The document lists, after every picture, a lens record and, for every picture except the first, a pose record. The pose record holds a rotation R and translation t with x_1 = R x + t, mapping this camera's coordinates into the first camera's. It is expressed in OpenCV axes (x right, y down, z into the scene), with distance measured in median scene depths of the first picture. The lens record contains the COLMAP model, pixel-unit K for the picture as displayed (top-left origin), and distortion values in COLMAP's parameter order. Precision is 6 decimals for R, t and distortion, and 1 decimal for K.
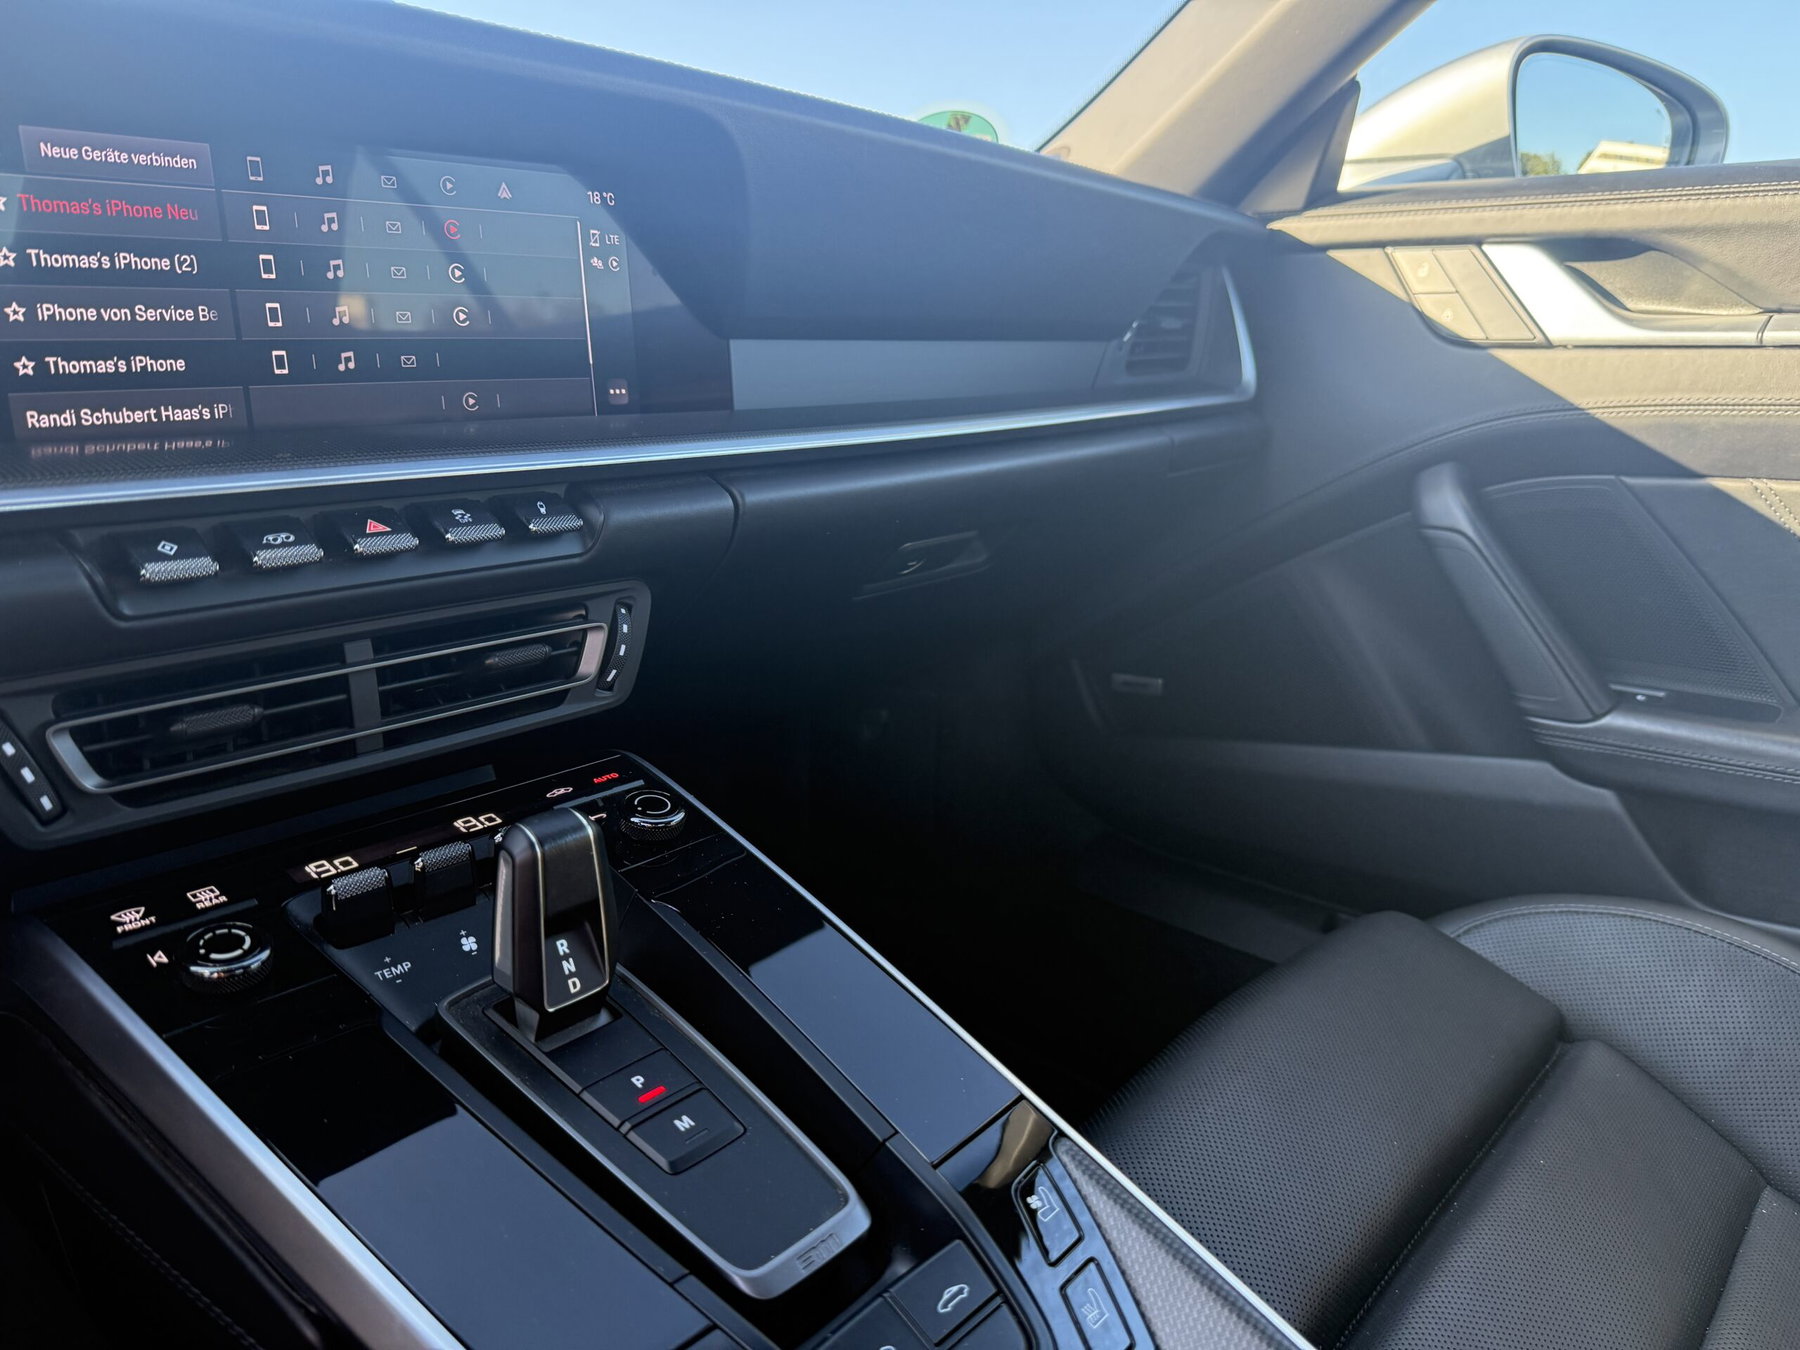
lens RADIAL K [[1276.3, 0, 886.9], [0, 1276.3, 678.6], [0, 0, 1]] dist [0.031122, -0.043761]
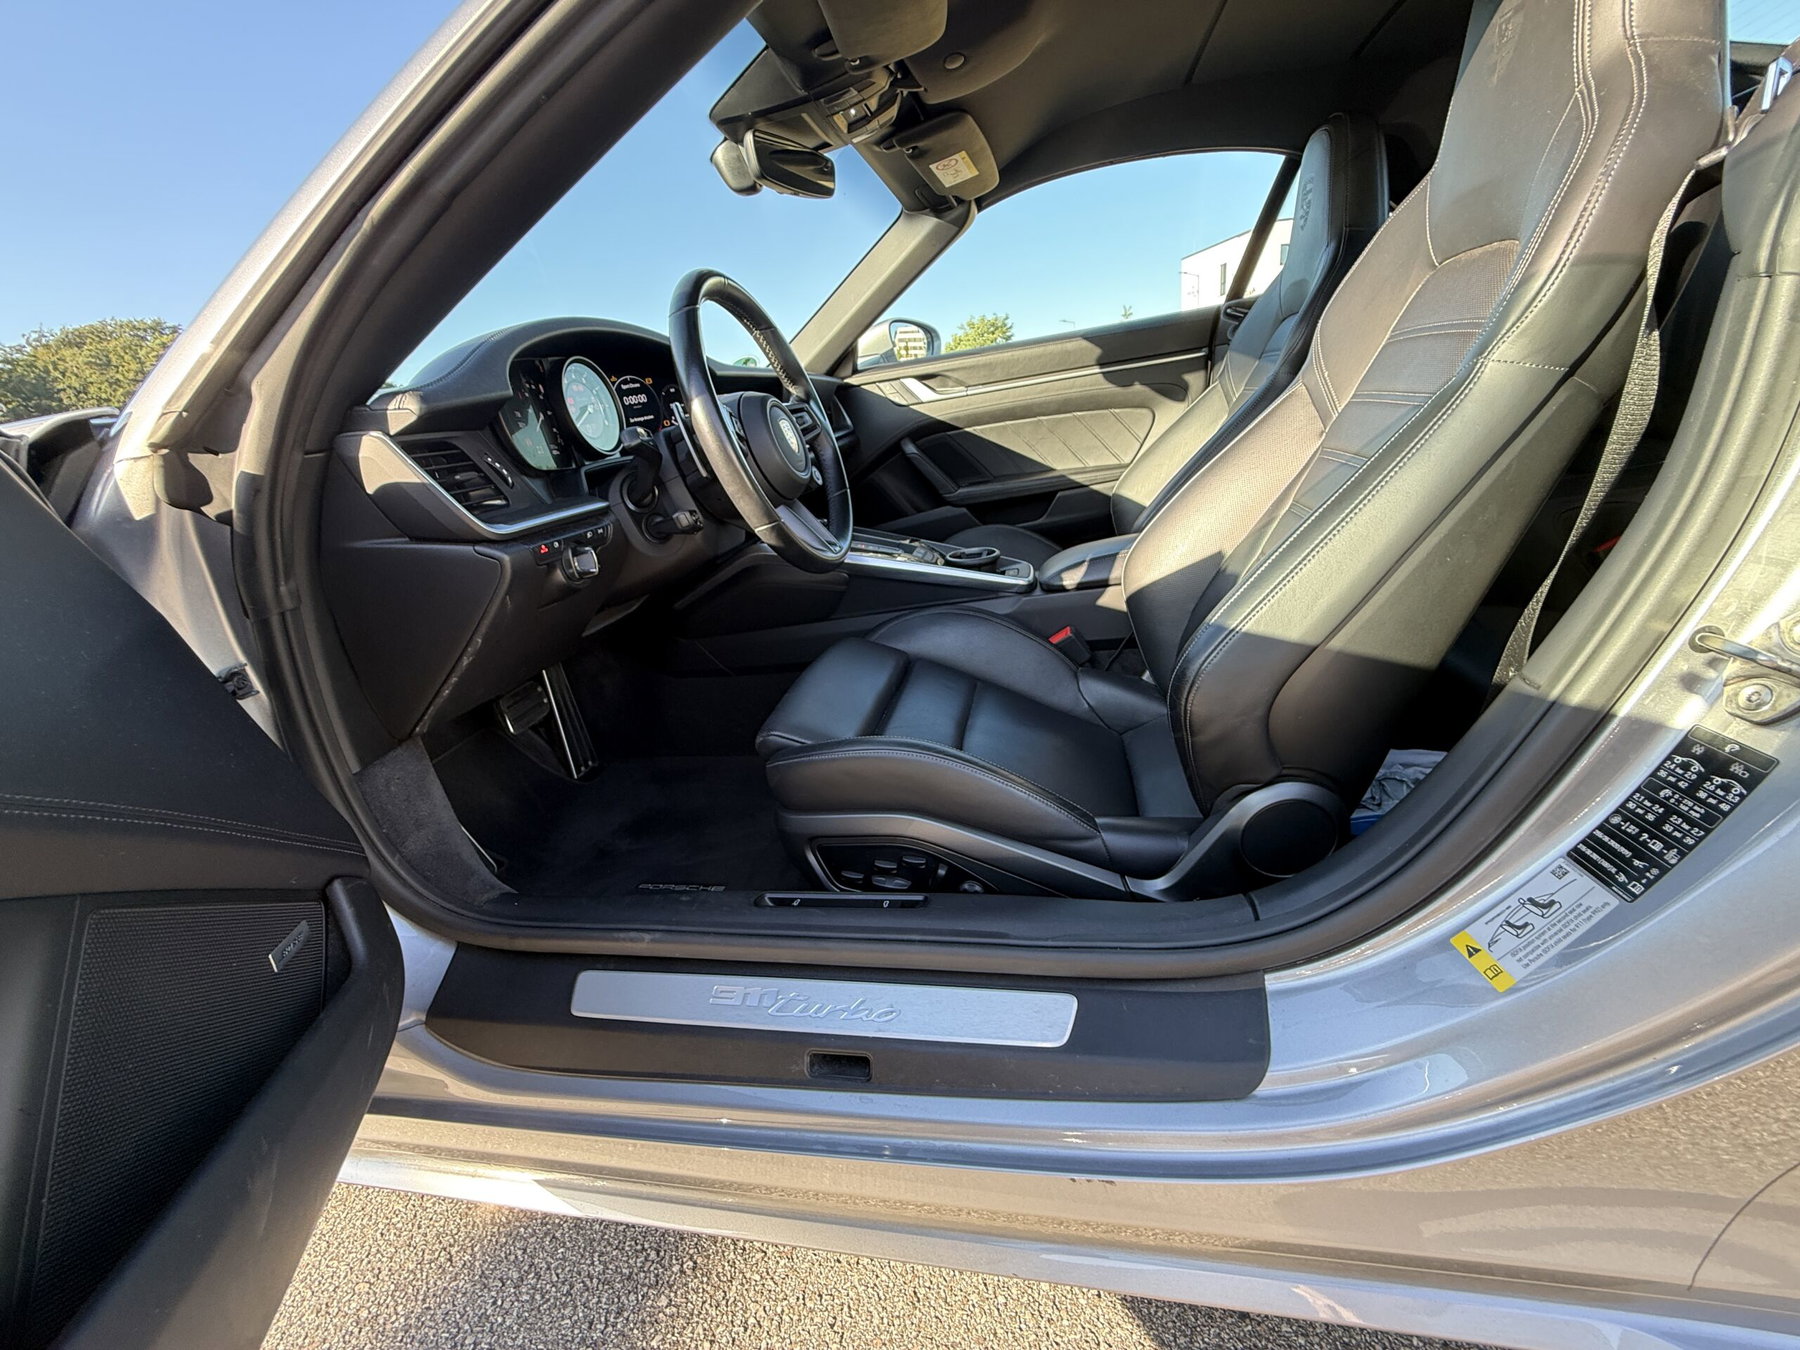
lens RADIAL K [[719.2, 0, 892.7], [0, 719.2, 676.7], [0, 0, 1]] dist [-0.003704, 0.002407]
pose [[0.851197, -0.305018, 0.427116, -1.316172], [0.273493, 0.952345, 0.135059, 0.380343], [-0.447957, 0.001851, 0.894053, -1.619556]]
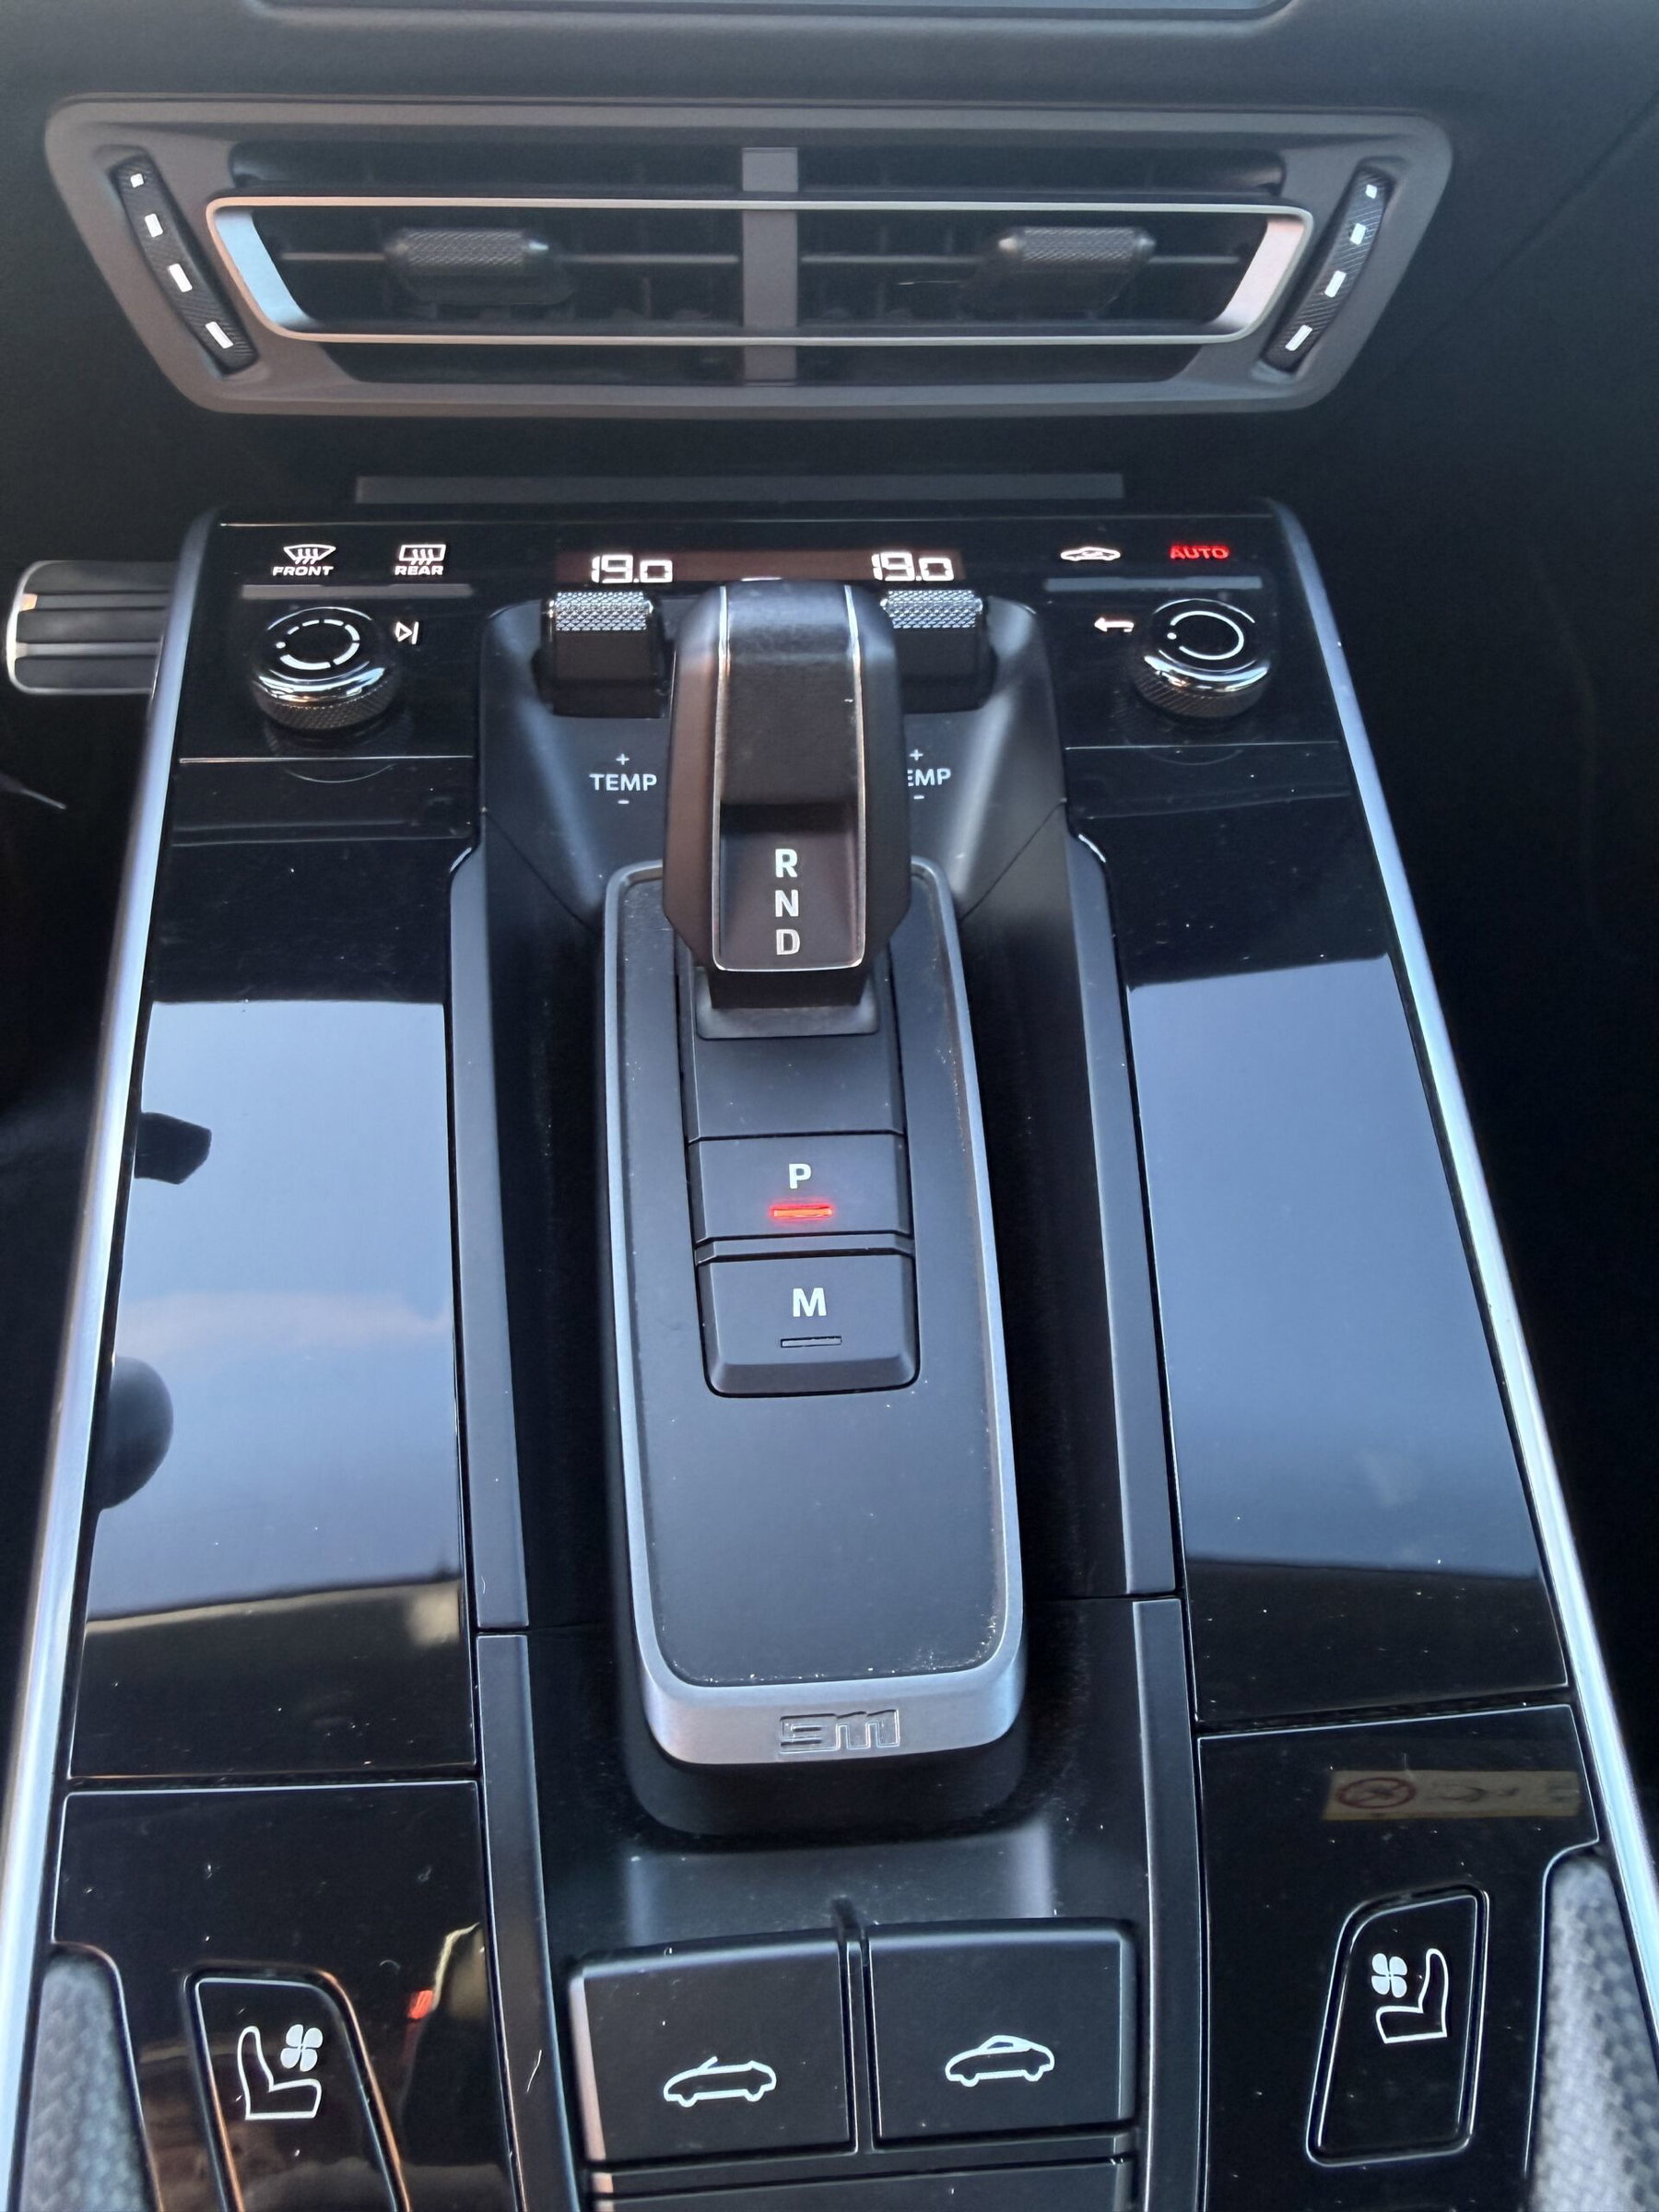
lens RADIAL K [[1568.4, 0, 821.3], [0, 1568.4, 1007.7], [0, 0, 1]] dist [0.031122, -0.043761]
pose [[0.715865, 0.438225, -0.543596, 0.090052], [-0.194992, 0.873019, 0.447007, -0.013383], [0.670459, -0.214000, 0.710414, 0.452144]]
